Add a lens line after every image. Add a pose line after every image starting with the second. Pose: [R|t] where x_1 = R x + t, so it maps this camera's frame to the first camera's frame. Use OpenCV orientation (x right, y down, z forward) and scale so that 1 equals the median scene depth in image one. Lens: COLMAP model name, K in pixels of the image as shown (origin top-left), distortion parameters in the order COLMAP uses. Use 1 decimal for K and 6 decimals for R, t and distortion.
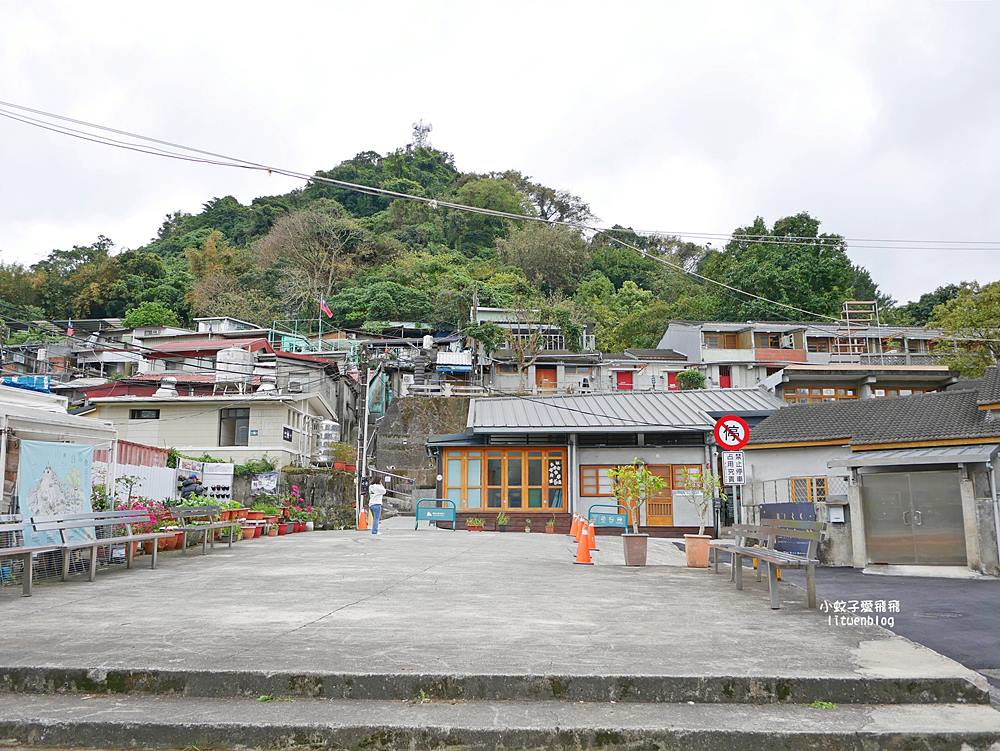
lens RADIAL K [[913.9, 0, 500.0], [0, 913.9, 375.5], [0, 0, 1]] dist [-0.043195, 0.015541]
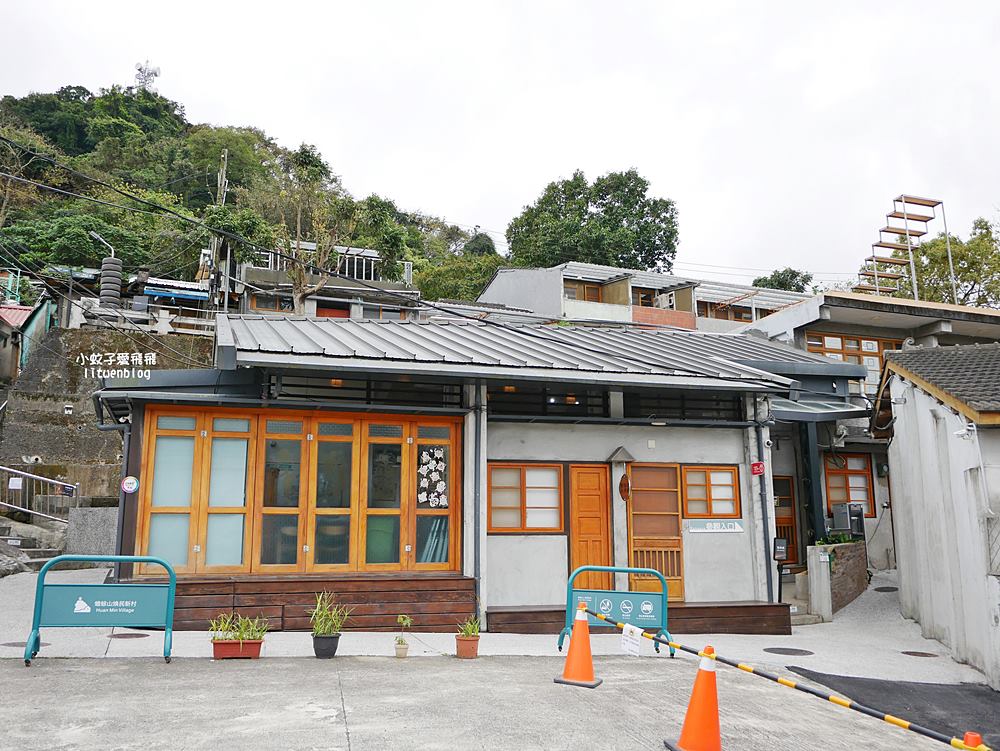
lens RADIAL K [[918.0, 0, 532.8], [0, 918.0, 365.5], [0, 0, 1]] dist [-0.030532, 0.011954]
pose [[0.944699, 0.056554, 0.323026, -0.019763], [-0.051742, 0.998385, -0.023474, 0.036979], [-0.323832, 0.005462, 0.946099, 0.345261]]
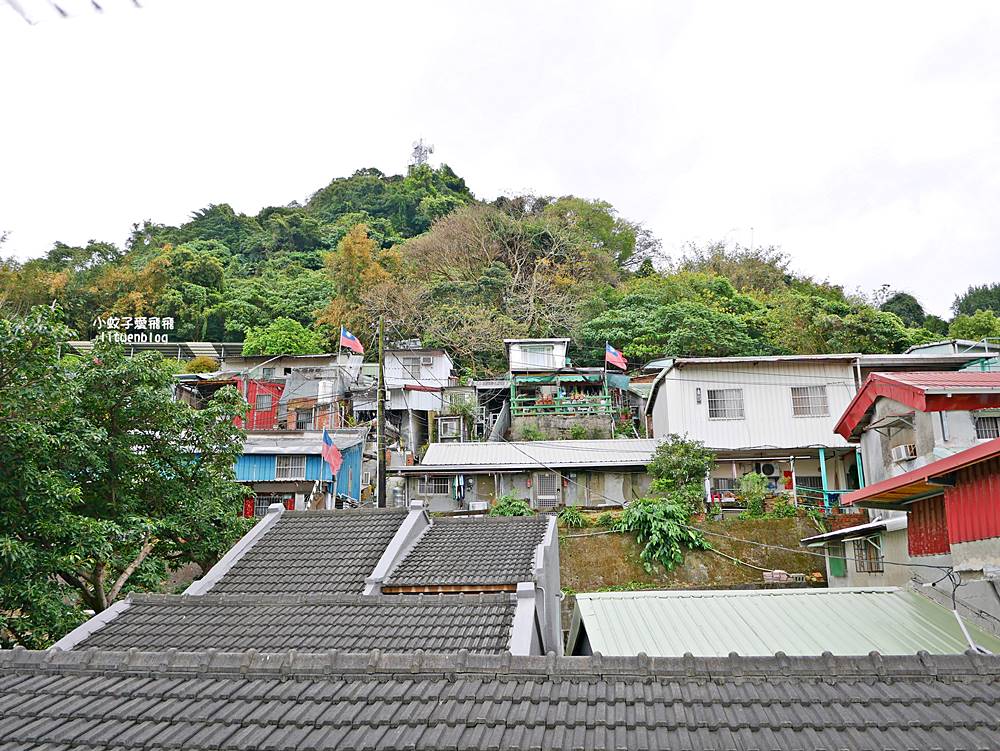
lens RADIAL K [[913.9, 0, 500.0], [0, 913.9, 375.5], [0, 0, 1]] dist [-0.043195, 0.015541]
pose [[0.985068, 0.035023, 0.168569, -0.752020], [-0.024130, 0.997512, -0.066239, -0.000219], [-0.170469, 0.061183, 0.983462, 0.728732]]
